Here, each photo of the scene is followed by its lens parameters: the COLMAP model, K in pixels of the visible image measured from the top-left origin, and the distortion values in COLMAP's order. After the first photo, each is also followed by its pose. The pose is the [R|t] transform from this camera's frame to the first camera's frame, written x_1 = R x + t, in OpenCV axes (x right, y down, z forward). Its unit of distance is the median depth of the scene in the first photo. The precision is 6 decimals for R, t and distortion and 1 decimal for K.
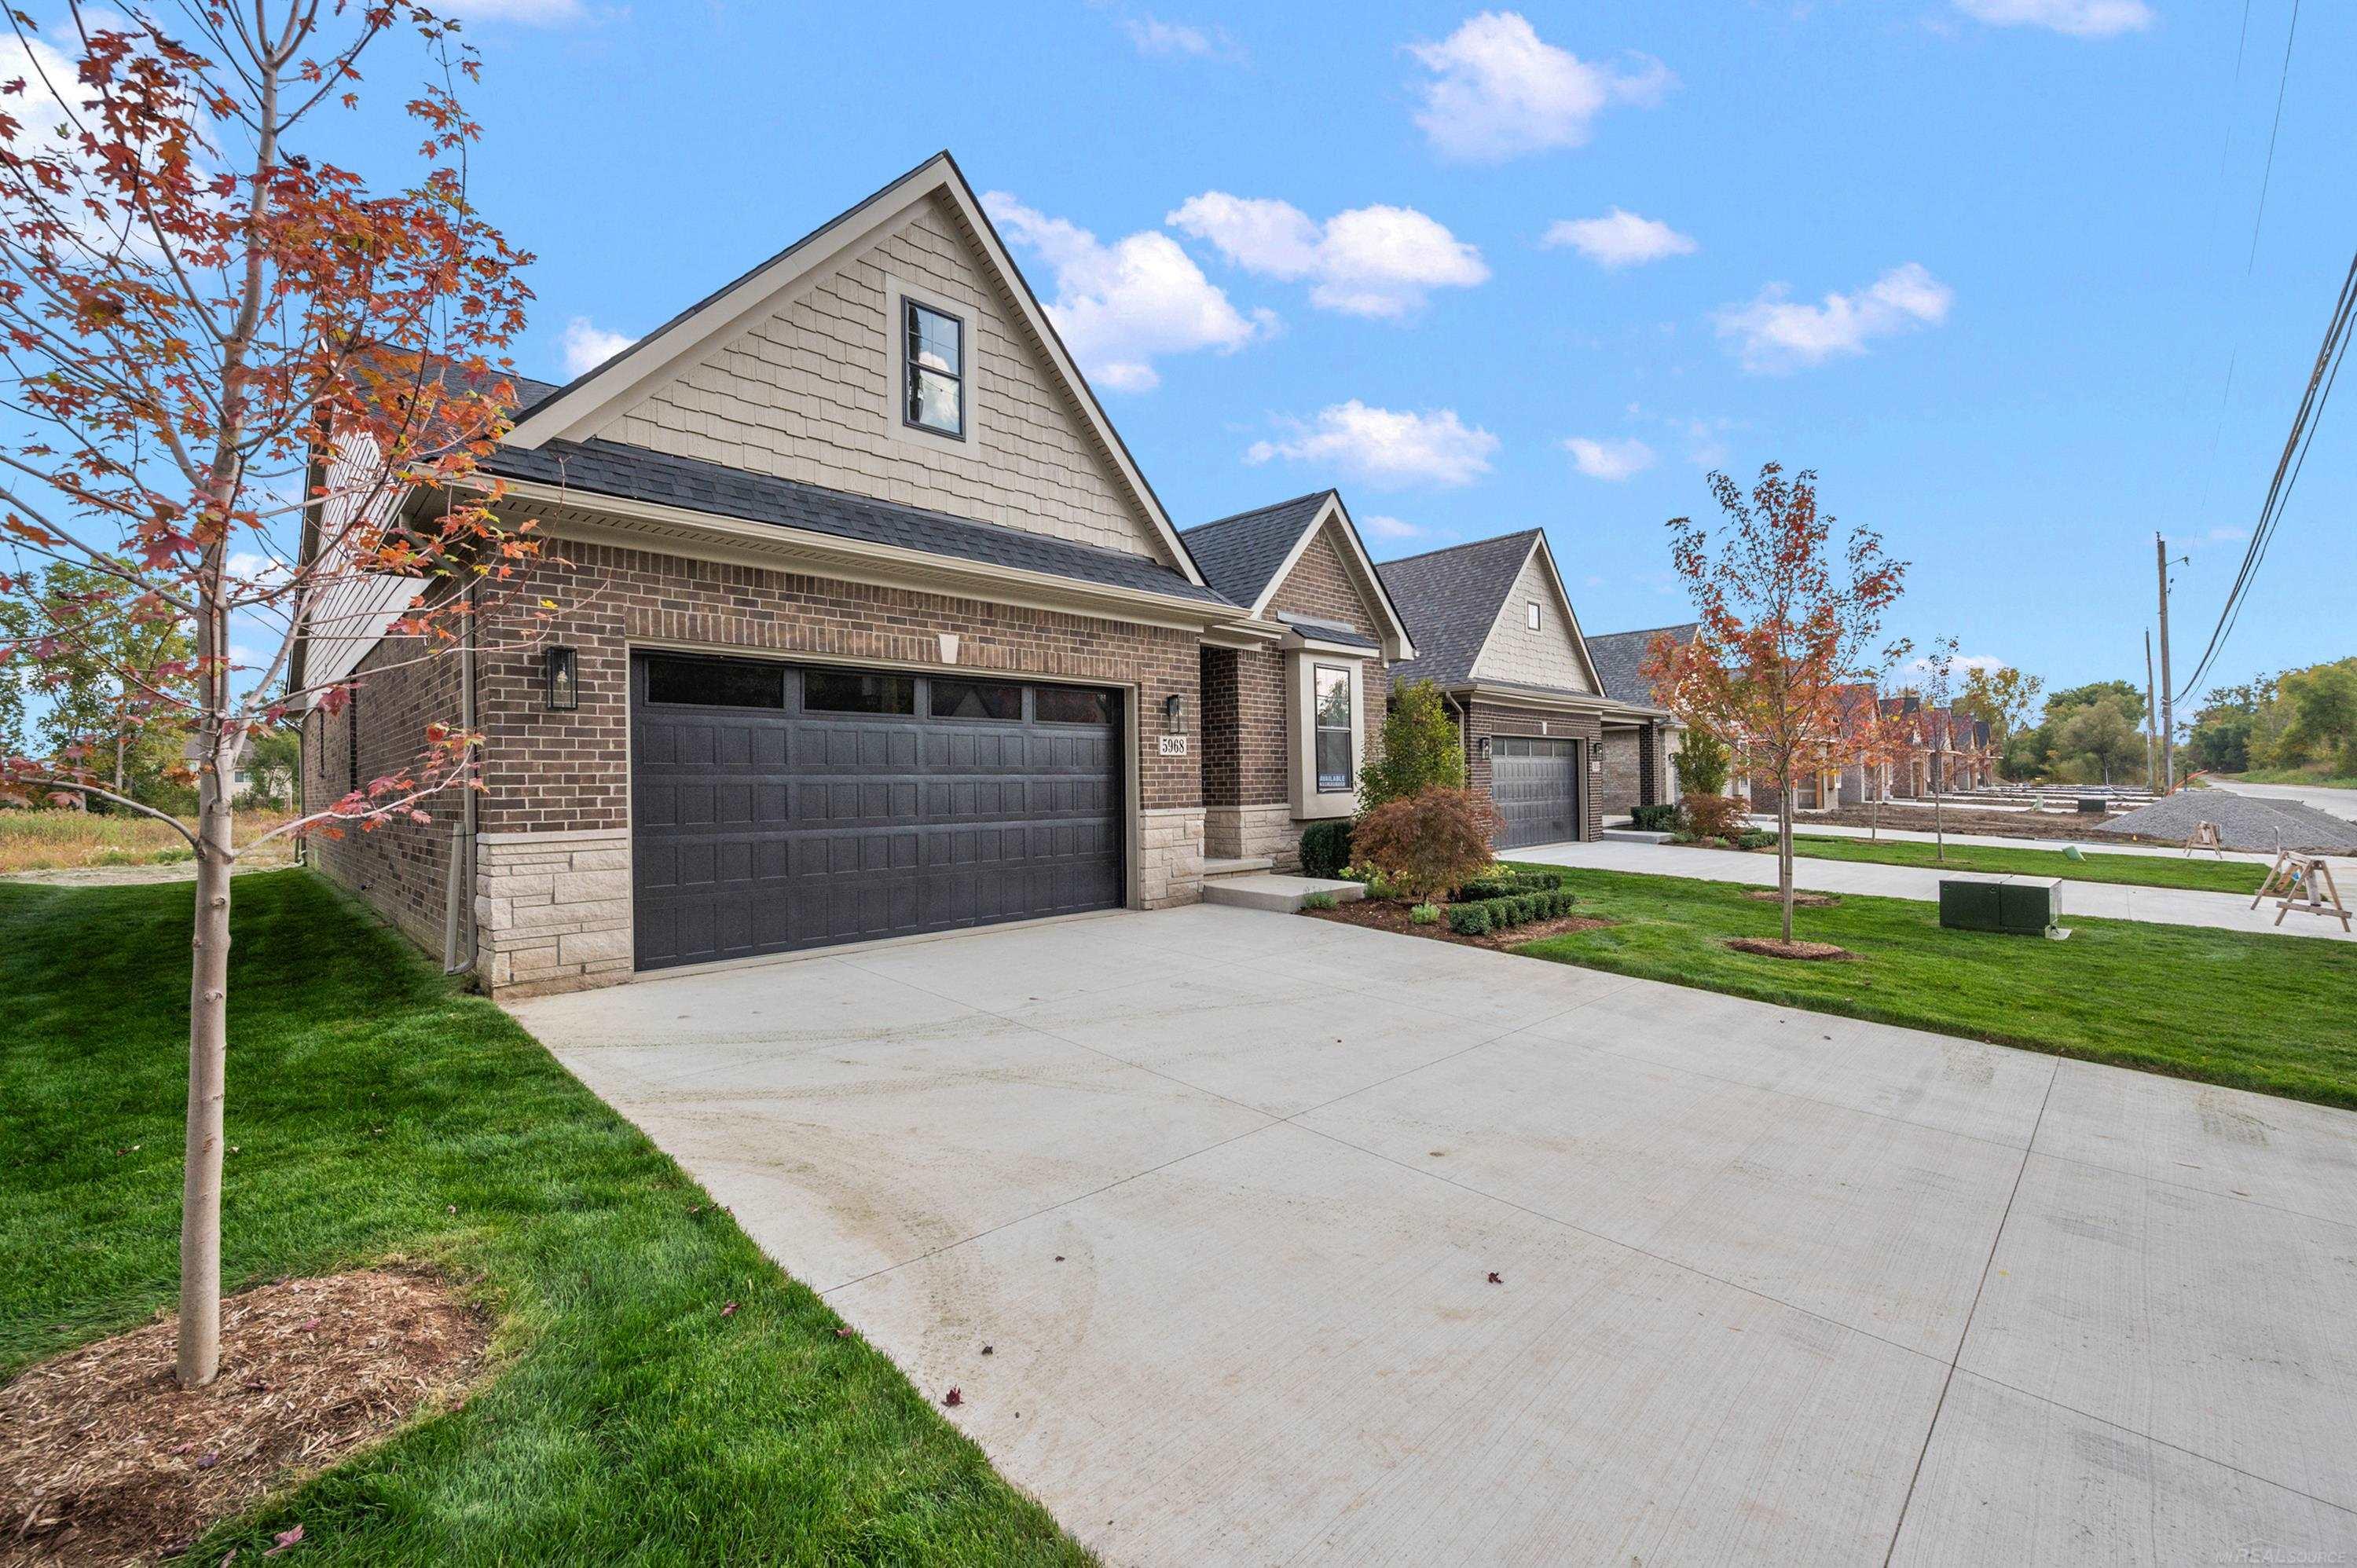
lens RADIAL K [[935.0, 0, 1172.4], [0, 935.0, 781.9], [0, 0, 1]] dist [-0.001198, 0.000333]
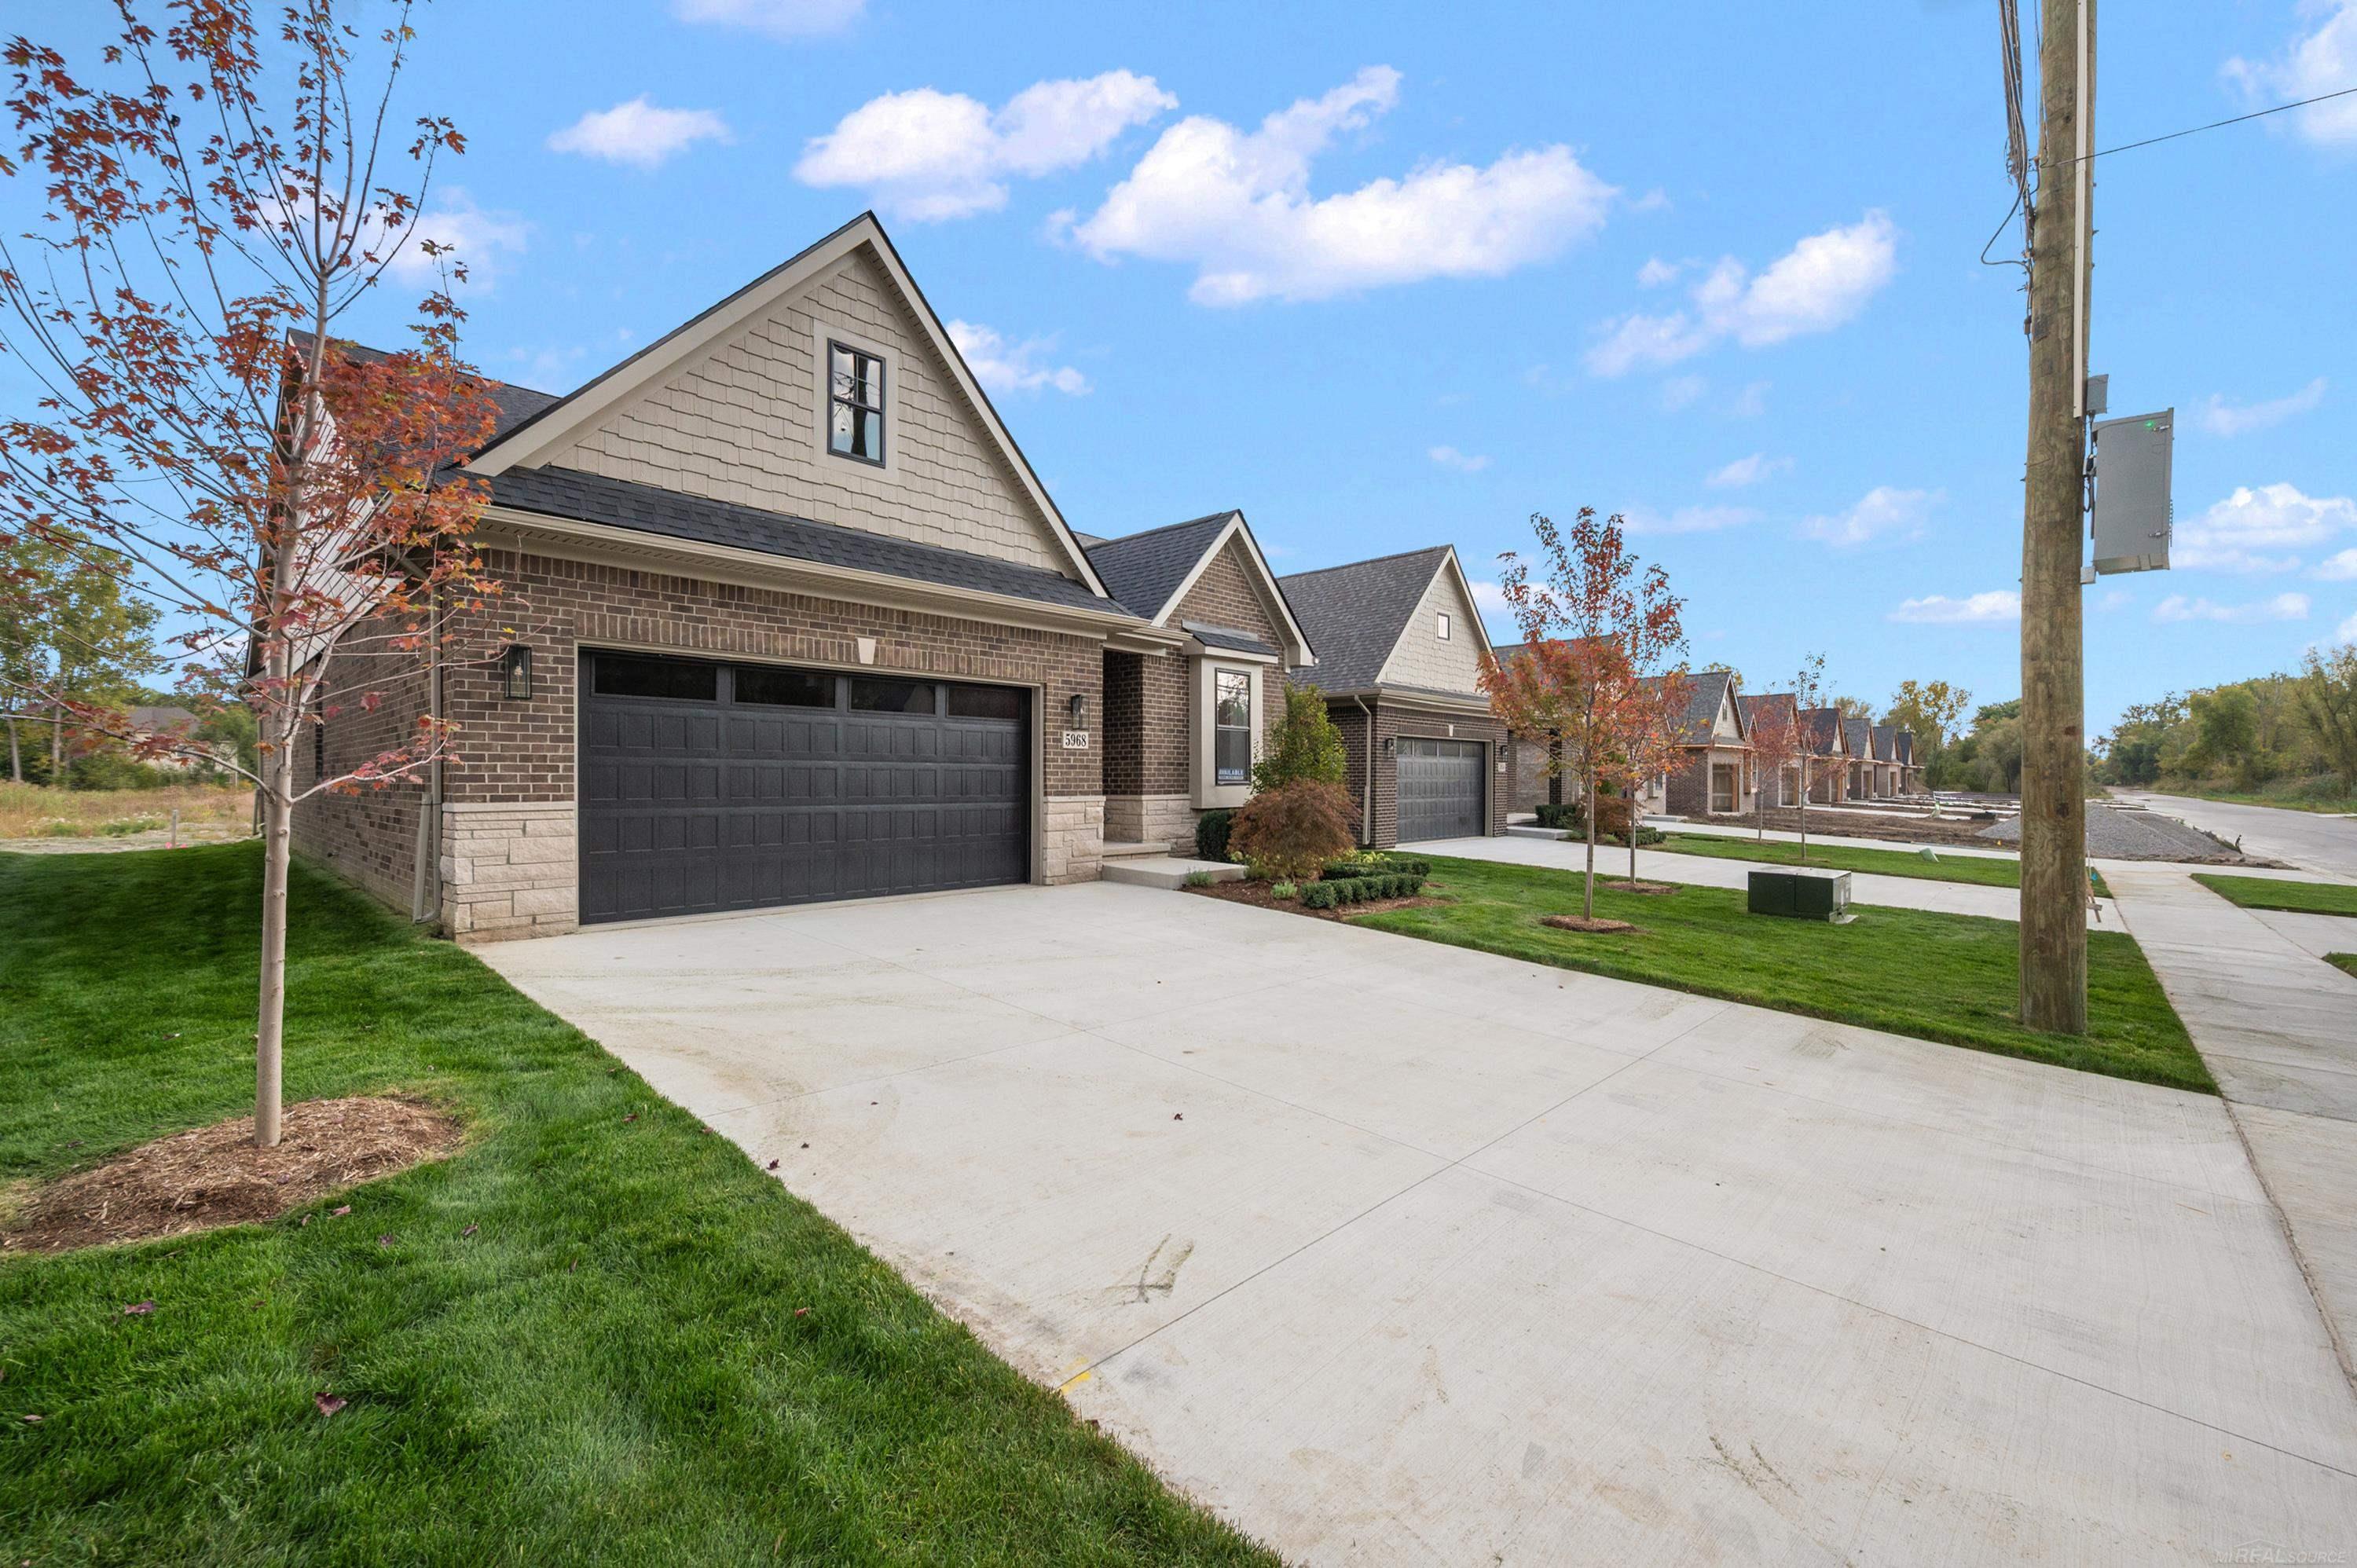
lens RADIAL K [[928.2, 0, 1171.6], [0, 928.2, 786.7], [0, 0, 1]] dist [-0.000842, -0.000222]
pose [[0.999191, 0.019030, 0.035440, 0.093503], [-0.019449, 0.999745, 0.011515, 0.002659], [-0.035211, -0.012195, 0.999305, -0.142335]]
